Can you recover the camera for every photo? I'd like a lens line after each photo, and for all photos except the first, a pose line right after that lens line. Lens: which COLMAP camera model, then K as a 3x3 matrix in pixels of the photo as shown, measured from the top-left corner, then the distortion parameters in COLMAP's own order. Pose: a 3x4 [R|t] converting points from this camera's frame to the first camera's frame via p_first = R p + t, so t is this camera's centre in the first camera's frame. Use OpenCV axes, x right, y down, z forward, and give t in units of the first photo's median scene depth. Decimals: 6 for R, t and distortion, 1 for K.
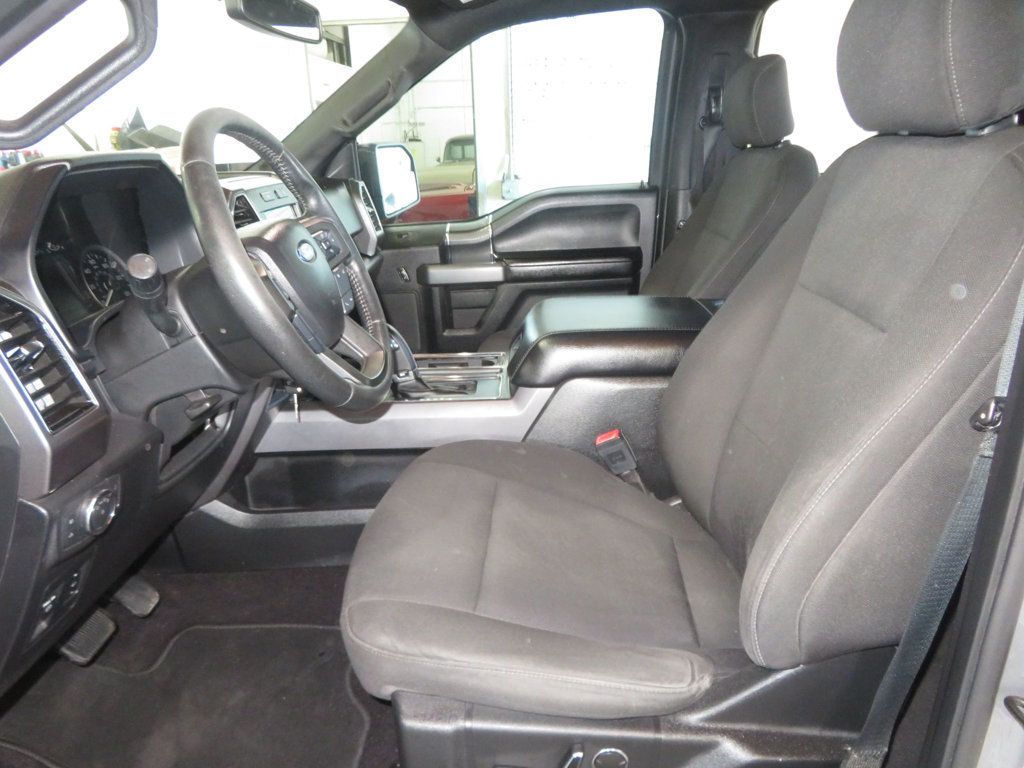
lens RADIAL K [[718.5, 0, 512.0], [0, 718.5, 384.0], [0, 0, 1]] dist [-0.006487, -0.005724]
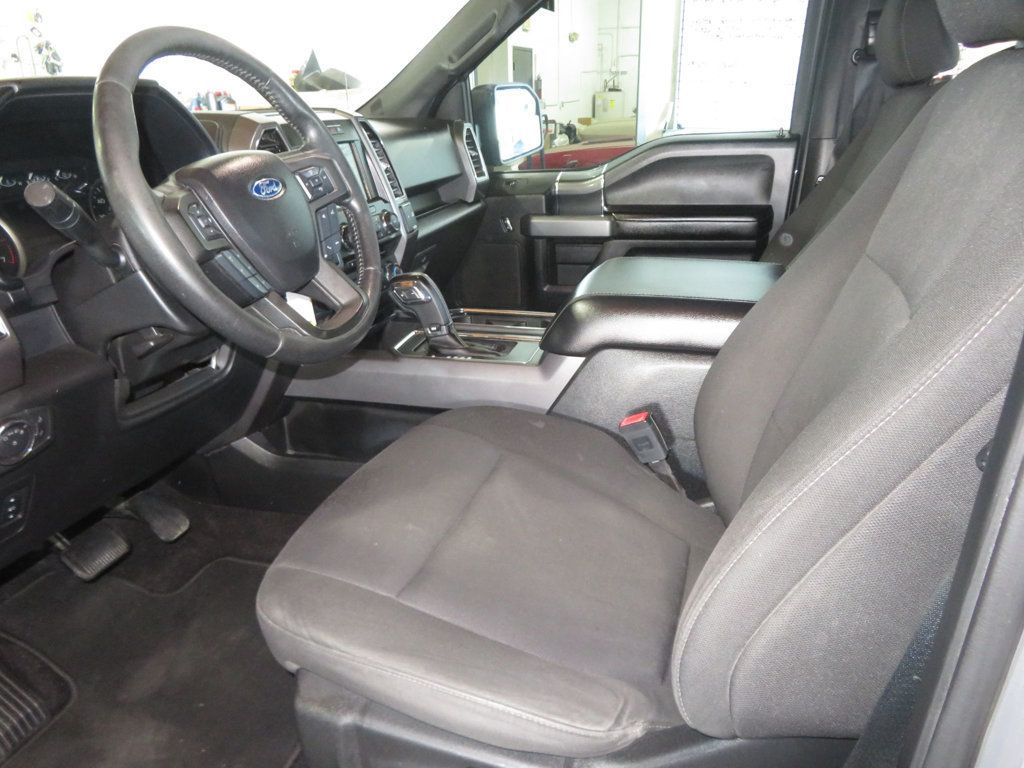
lens RADIAL K [[724.8, 0, 512.0], [0, 724.8, 384.0], [0, 0, 1]] dist [-0.011514, -0.003543]
pose [[0.967186, 0.097878, -0.234459, 0.188745], [-0.083935, 0.994097, 0.068750, -0.016361], [0.239804, -0.046814, 0.969692, 0.116189]]
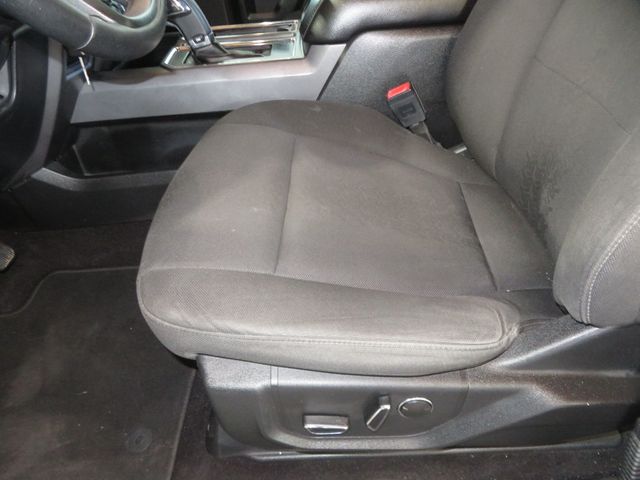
lens RADIAL K [[463.8, 0, 320.0], [0, 463.8, 240.0], [0, 0, 1]] dist [-0.010846, -0.008093]
pose [[0.998820, -0.048363, 0.004439, 0.005639], [0.044134, 0.942016, 0.332653, 0.049326], [-0.020270, -0.332064, 0.943039, 0.295513]]
